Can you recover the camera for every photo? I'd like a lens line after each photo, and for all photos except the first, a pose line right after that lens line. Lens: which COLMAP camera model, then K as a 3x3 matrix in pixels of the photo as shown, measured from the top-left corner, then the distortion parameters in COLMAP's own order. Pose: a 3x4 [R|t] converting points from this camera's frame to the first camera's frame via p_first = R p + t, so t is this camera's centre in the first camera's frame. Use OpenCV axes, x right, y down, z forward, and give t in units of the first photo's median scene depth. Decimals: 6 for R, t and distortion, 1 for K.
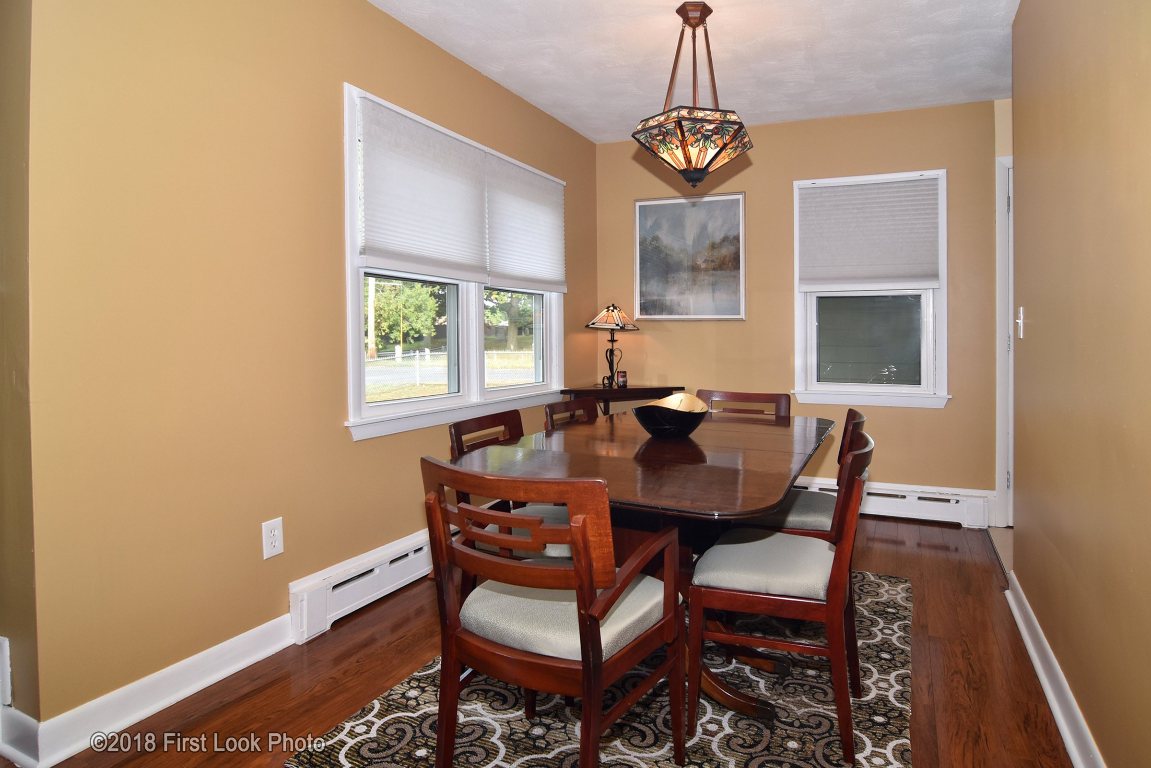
lens RADIAL K [[649.7, 0, 539.4], [0, 649.7, 338.3], [0, 0, 1]] dist [-0.010866, -0.008388]
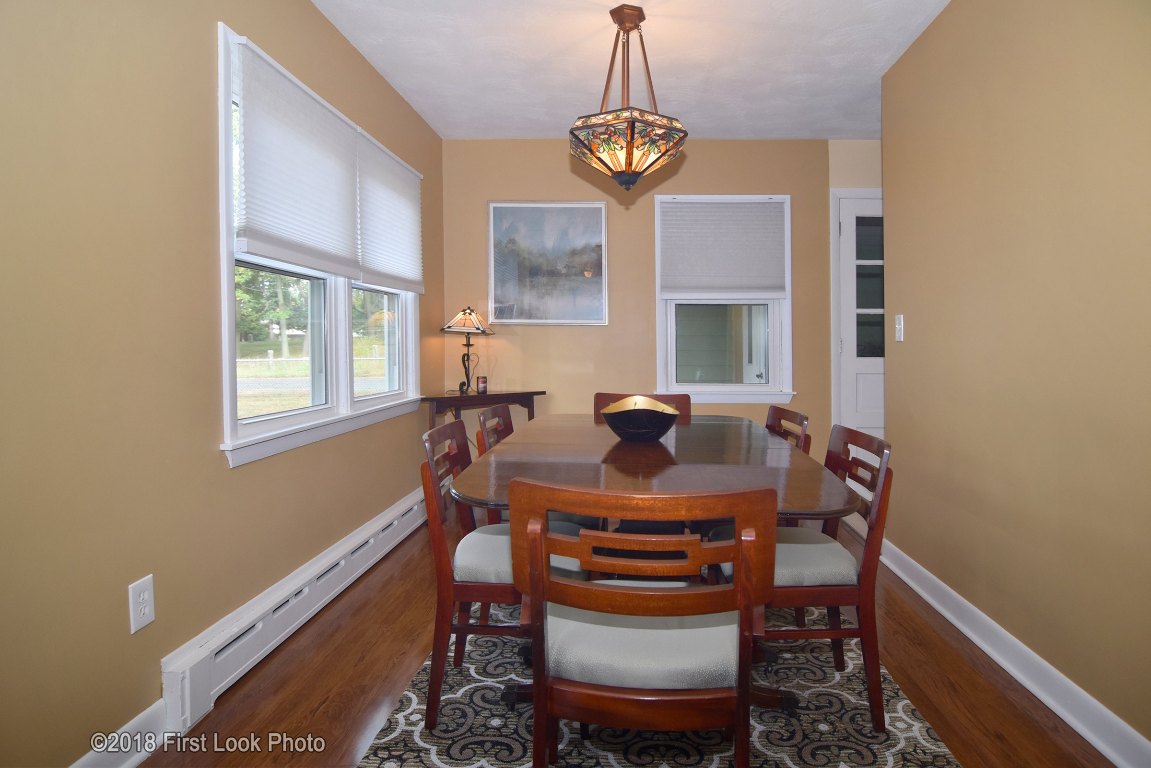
lens RADIAL K [[649.7, 0, 544.2], [0, 649.7, 341.9], [0, 0, 1]] dist [-0.010866, -0.008388]
pose [[0.925040, 0.002534, 0.379860, -0.213246], [-0.000737, 0.999988, -0.004876, 0.004993], [-0.379868, 0.004231, 0.925031, 0.100743]]
